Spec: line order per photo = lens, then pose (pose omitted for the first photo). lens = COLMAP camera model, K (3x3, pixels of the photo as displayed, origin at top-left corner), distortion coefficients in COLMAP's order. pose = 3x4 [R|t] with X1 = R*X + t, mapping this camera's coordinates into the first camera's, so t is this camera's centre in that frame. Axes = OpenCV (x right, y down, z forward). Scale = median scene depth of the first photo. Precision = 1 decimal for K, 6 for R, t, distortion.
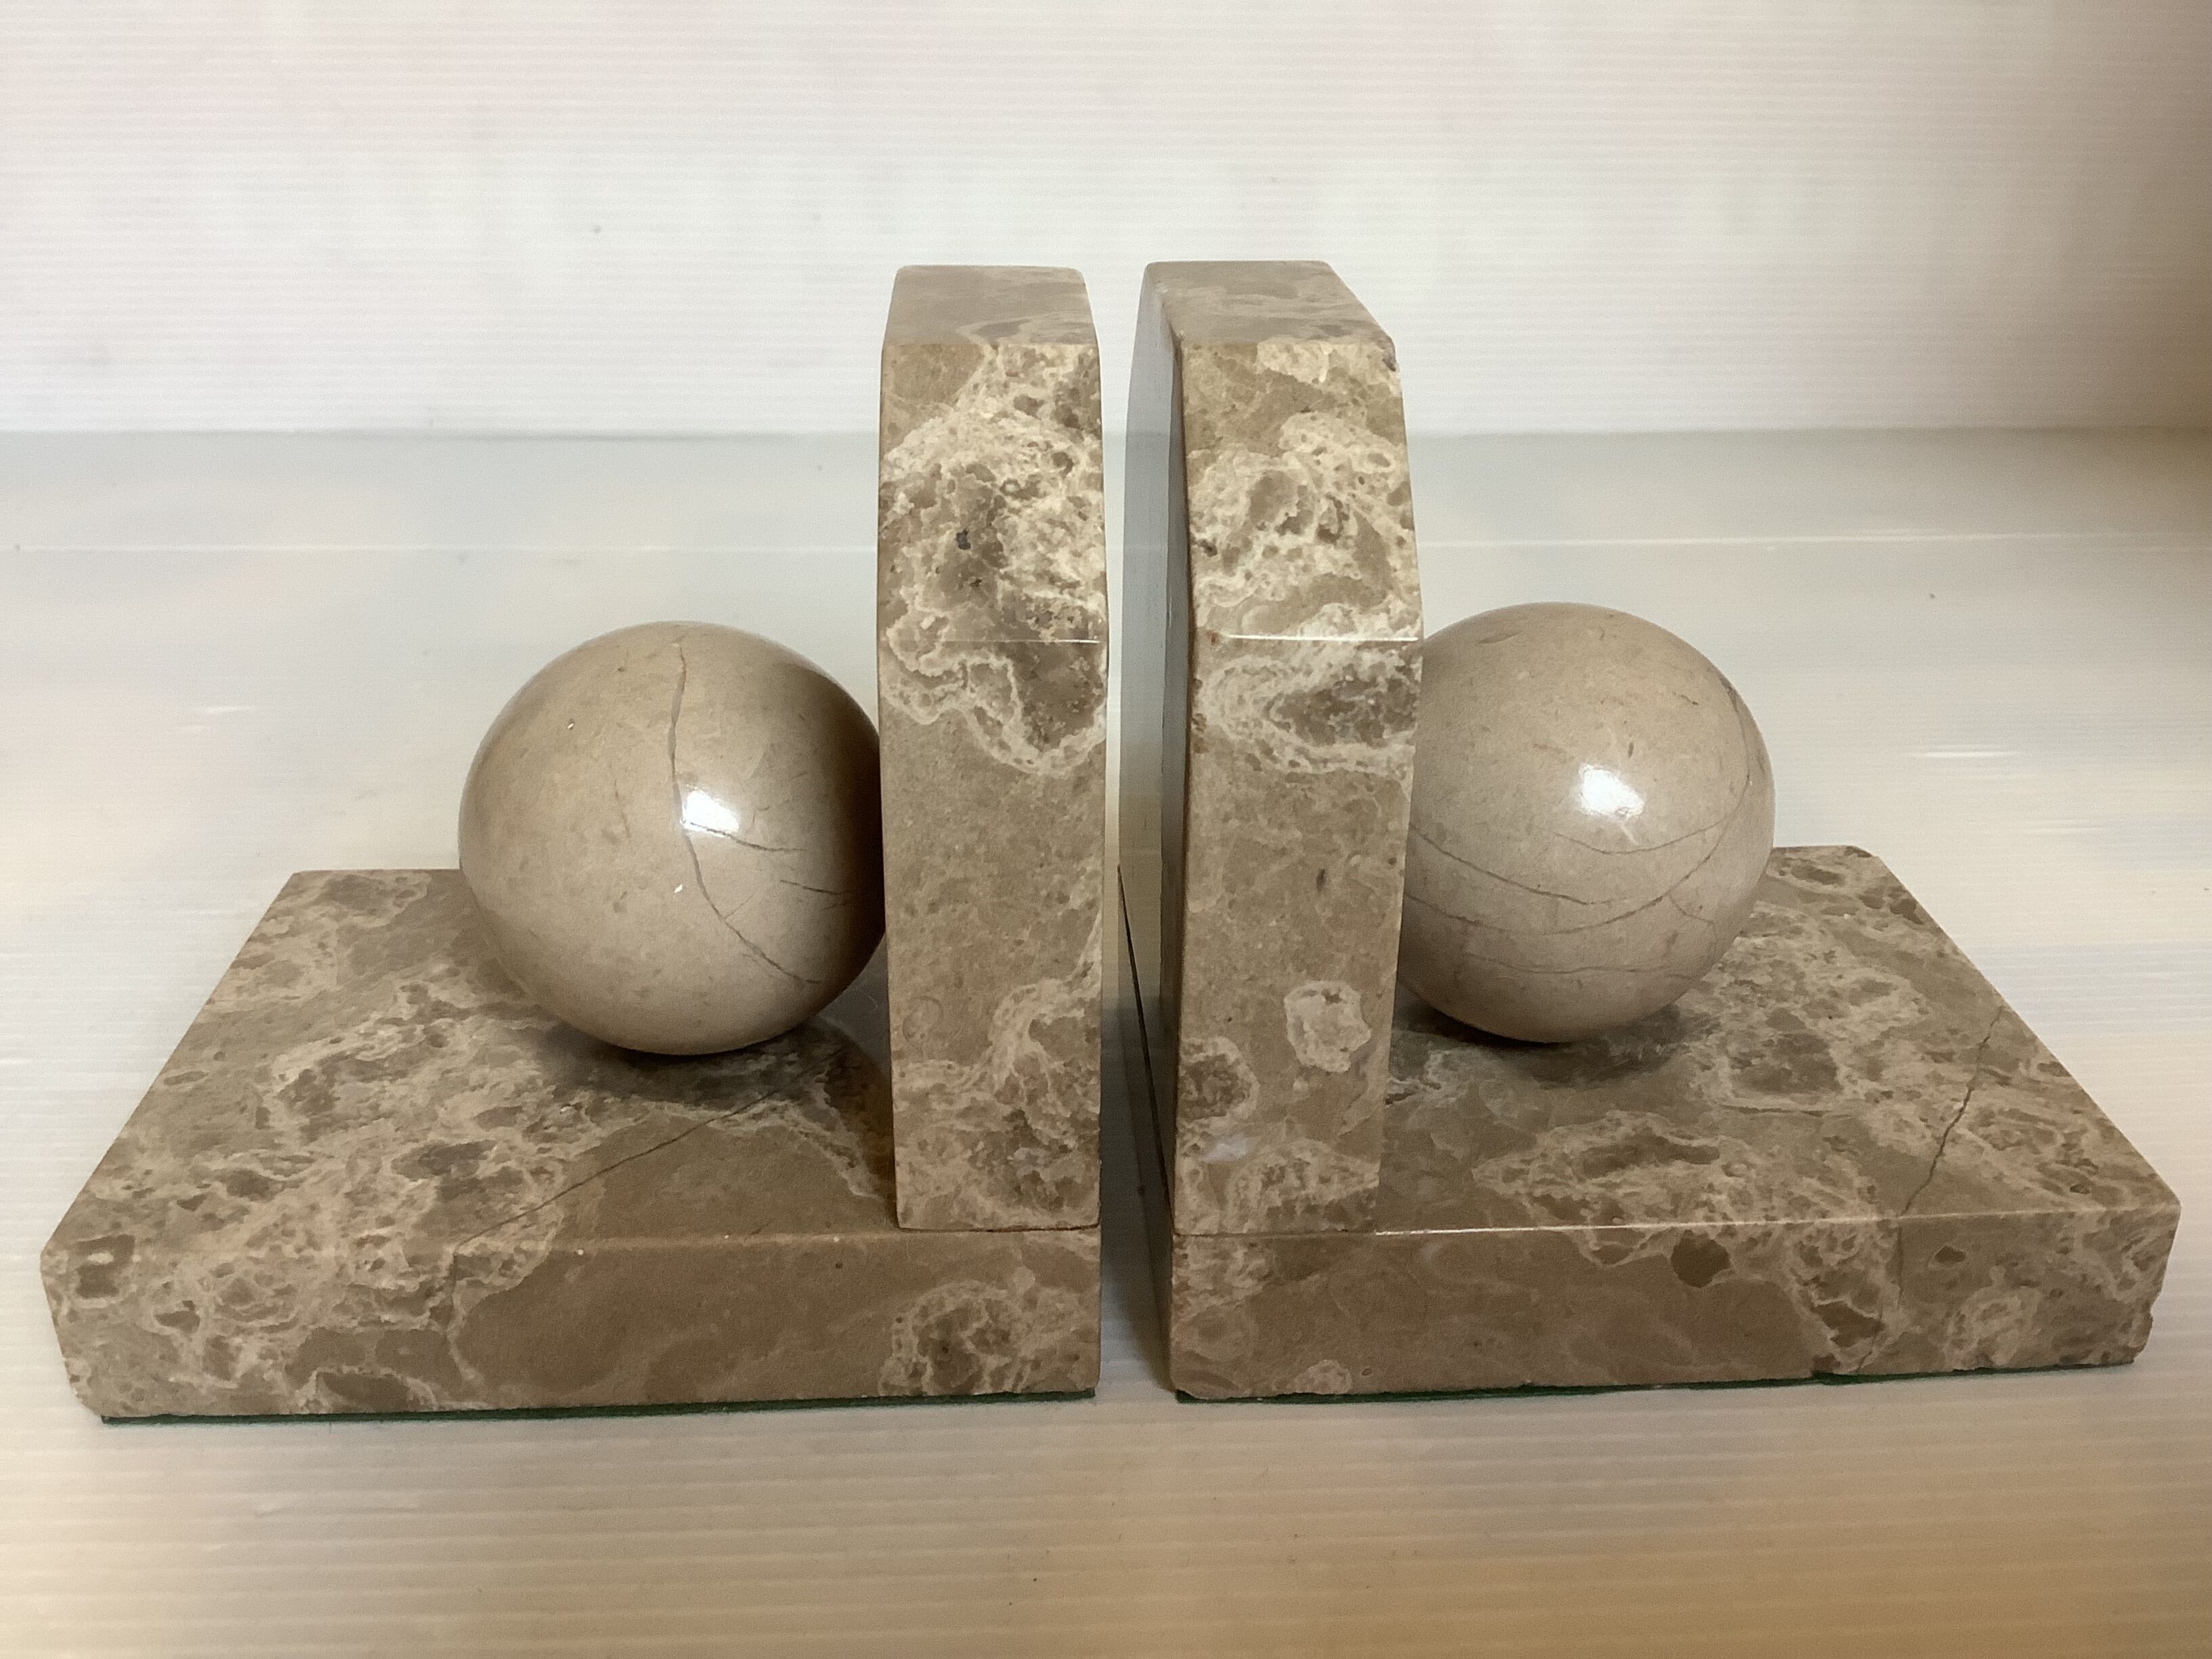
lens RADIAL K [[2019.6, 0, 1117.8], [0, 2019.6, 825.5], [0, 0, 1]] dist [0.148867, -0.394095]
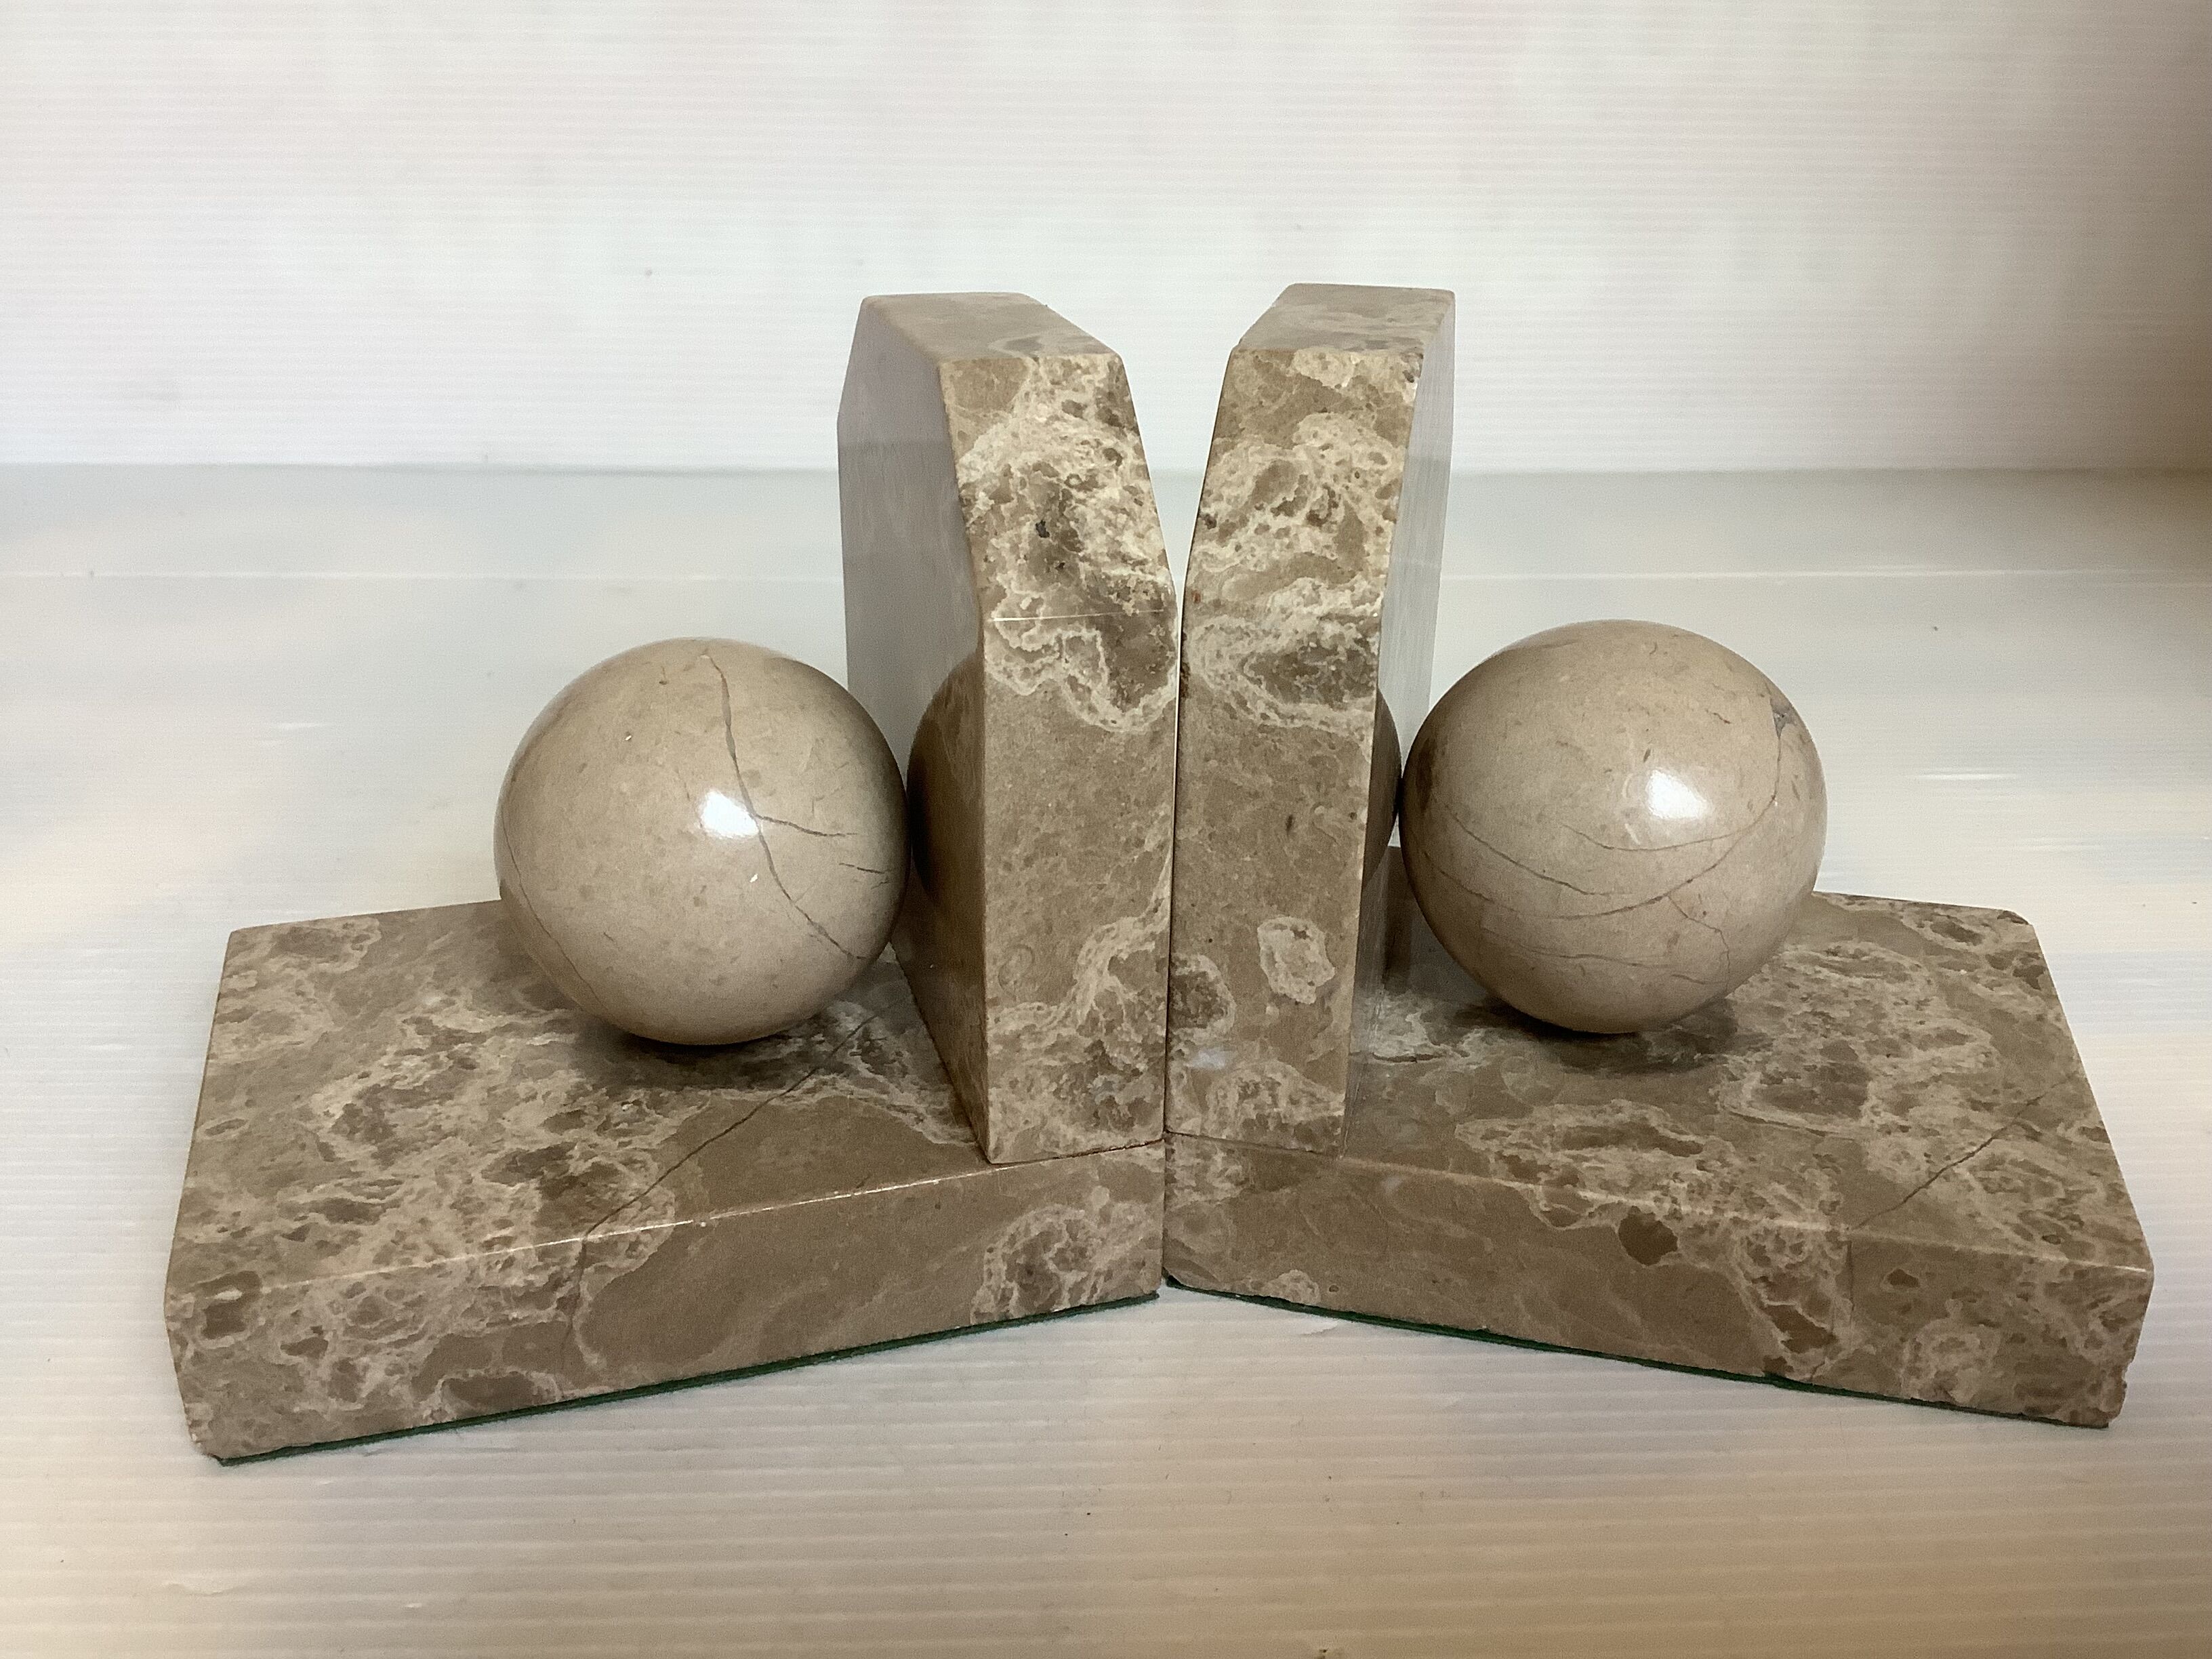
lens RADIAL K [[2019.6, 0, 1117.8], [0, 2019.6, 825.5], [0, 0, 1]] dist [0.148867, -0.394095]
pose [[0.971504, -0.096399, 0.216534, -0.263650], [0.100735, 0.994872, -0.009053, 0.033172], [-0.214551, 0.030607, 0.976233, -0.092045]]
